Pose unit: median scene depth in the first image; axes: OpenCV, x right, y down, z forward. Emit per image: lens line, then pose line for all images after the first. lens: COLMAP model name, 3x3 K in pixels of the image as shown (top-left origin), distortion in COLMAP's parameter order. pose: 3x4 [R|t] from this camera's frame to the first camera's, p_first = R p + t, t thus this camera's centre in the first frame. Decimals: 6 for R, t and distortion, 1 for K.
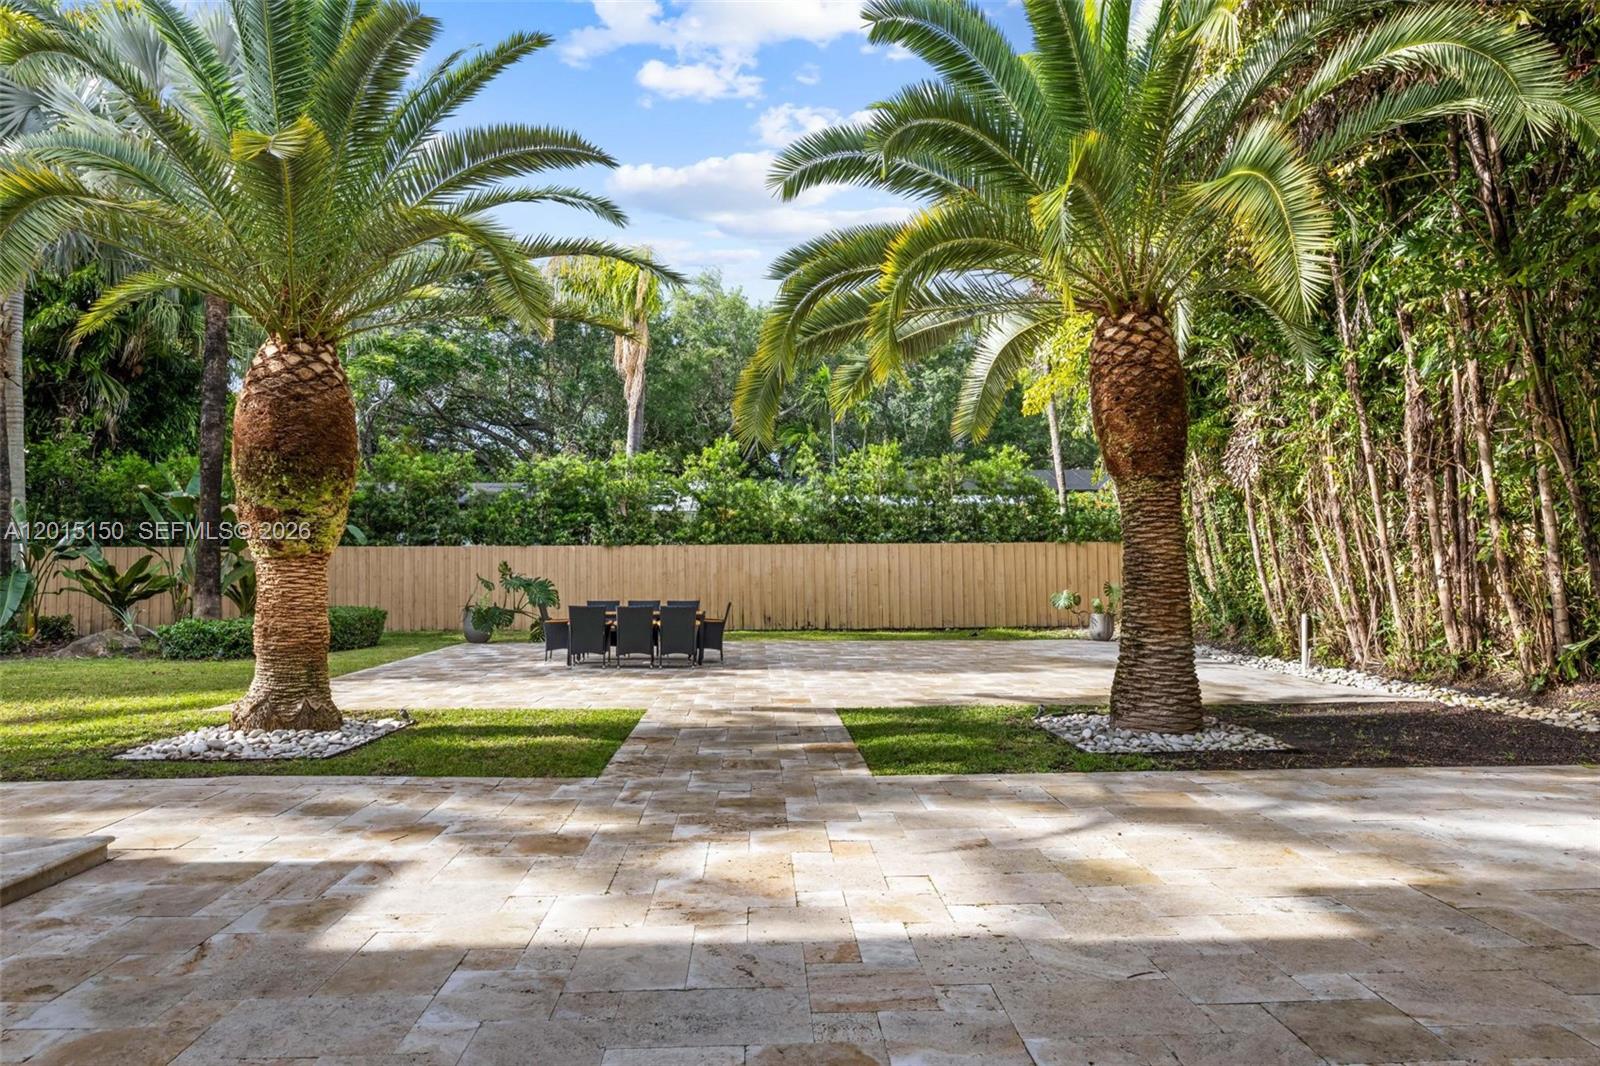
lens RADIAL K [[1021.6, 0, 808.7], [0, 1021.6, 531.7], [0, 0, 1]] dist [0.003498, 0.001734]
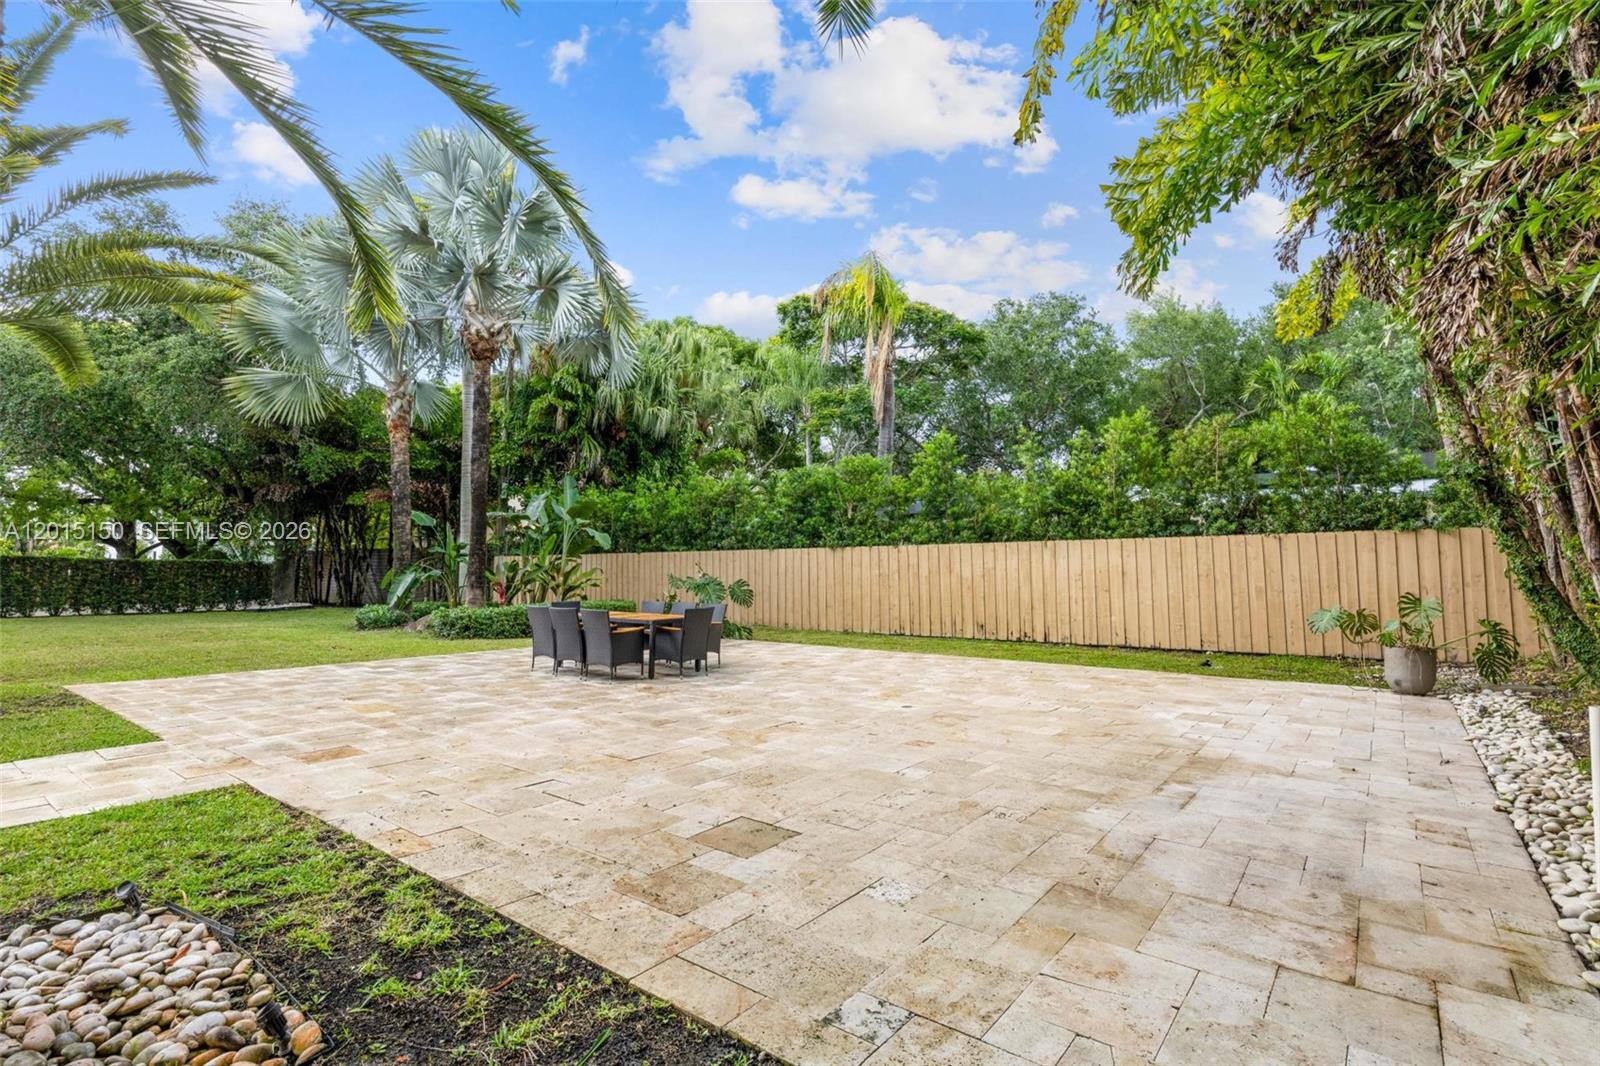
lens RADIAL K [[754.3, 0, 800.0], [0, 754.3, 533.0], [0, 0, 1]] dist [-0.000381, -0.000108]
pose [[0.758393, -0.030962, -0.651062, 0.378843], [0.019696, 0.999504, -0.024591, 0.023366], [0.651500, 0.005827, 0.758626, 0.556447]]
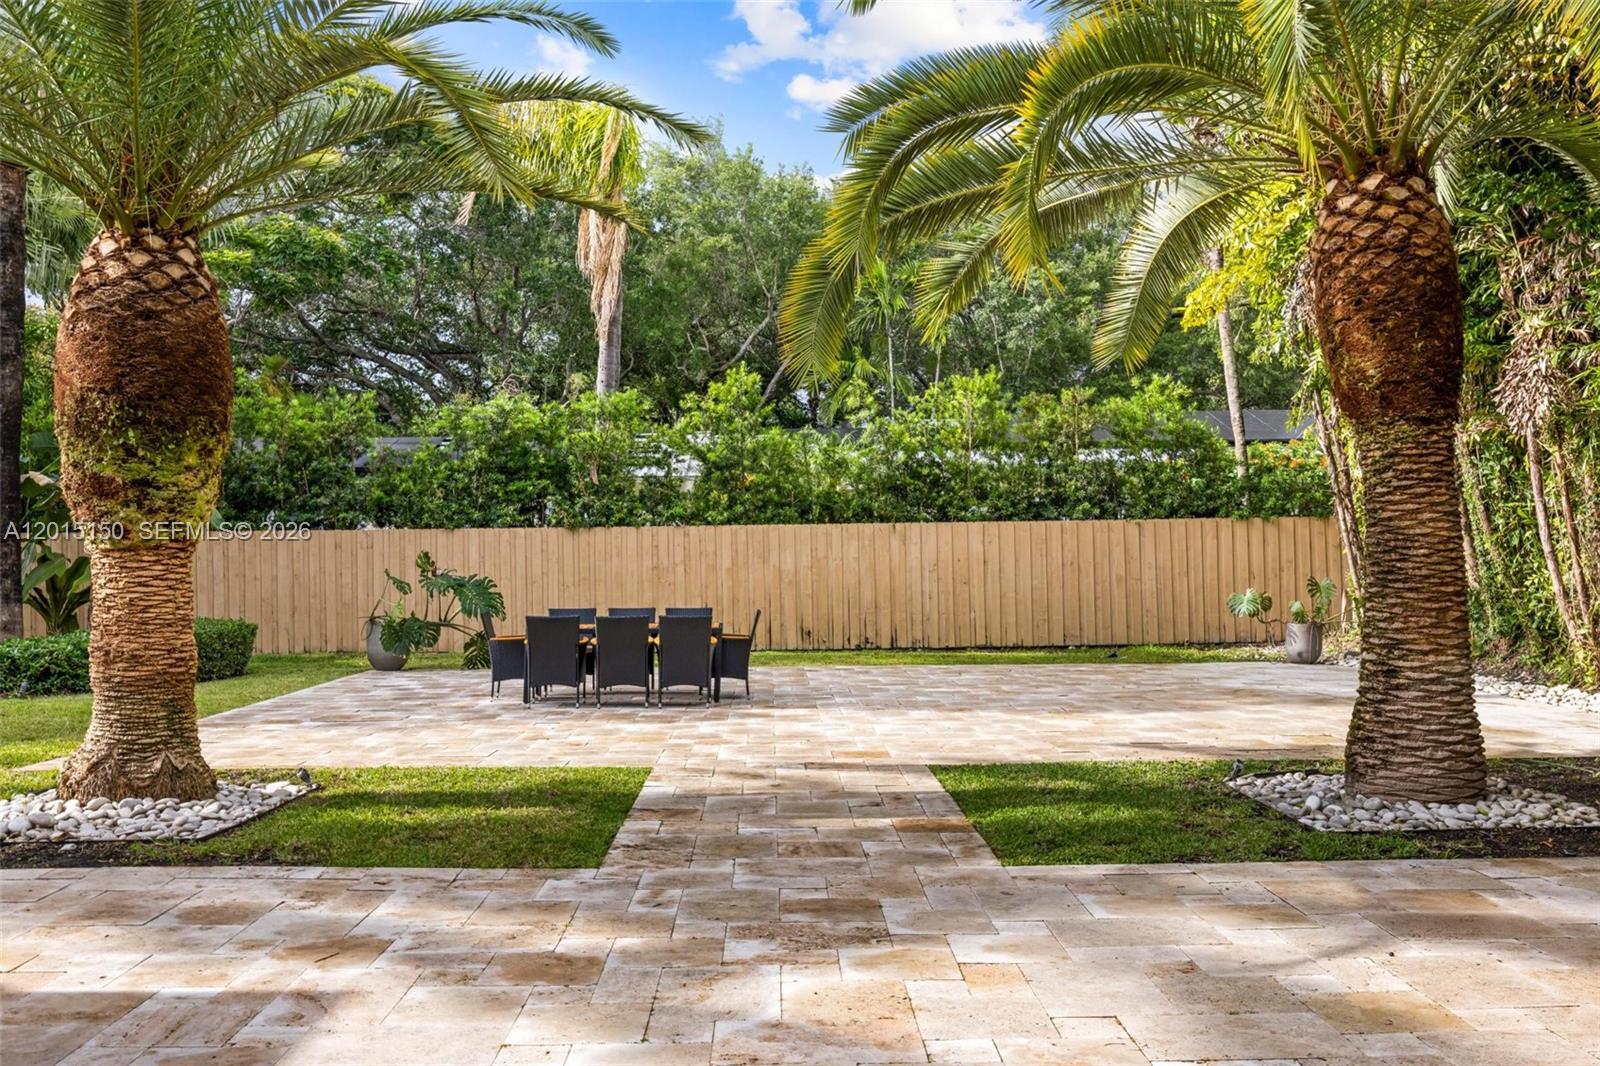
lens RADIAL K [[1497.0, 0, 800.0], [0, 1497.0, 533.0], [0, 0, 1]] dist [0.003400, -0.007309]
pose [[0.999457, -0.006934, -0.032222, -0.016365], [0.007533, 0.999800, 0.018499, -0.000288], [0.032087, -0.018732, 0.999310, 0.004506]]
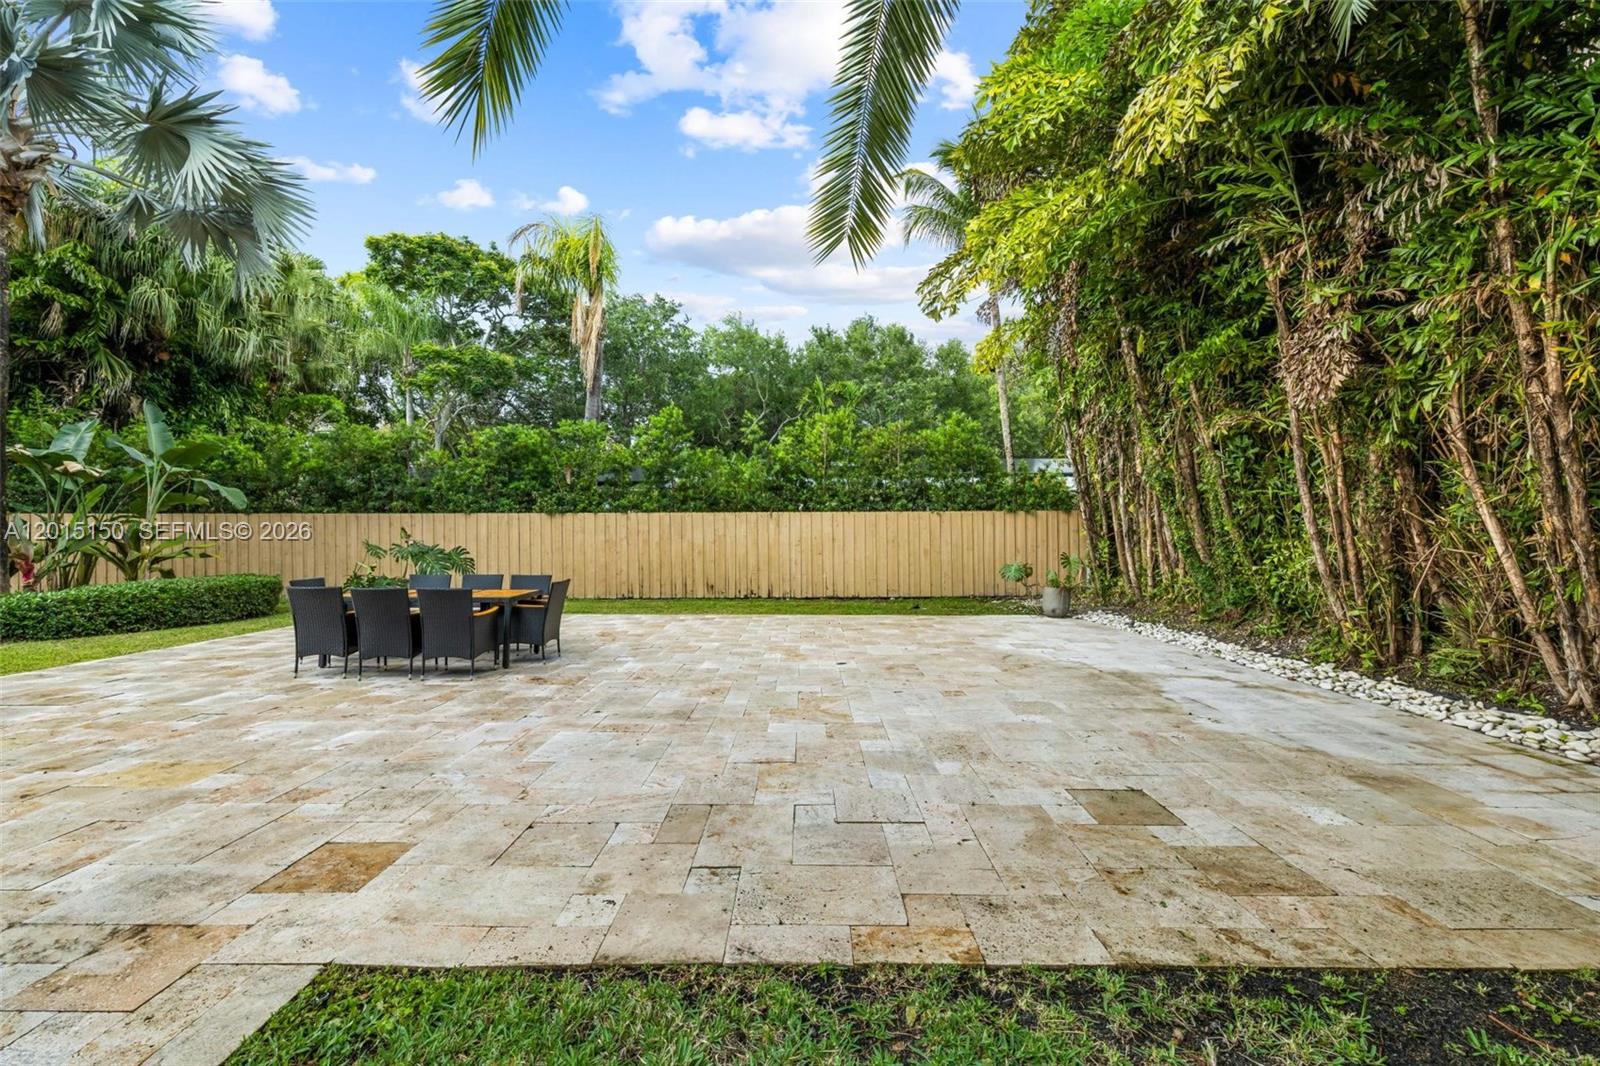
lens RADIAL K [[650.5, 0, 804.5], [0, 650.5, 542.1], [0, 0, 1]] dist [-0.001108, -0.000052]
pose [[0.998800, 0.003684, -0.048842, 0.114868], [-0.001714, 0.999186, 0.040311, 0.021777], [0.048951, -0.040178, 0.997993, 0.520349]]
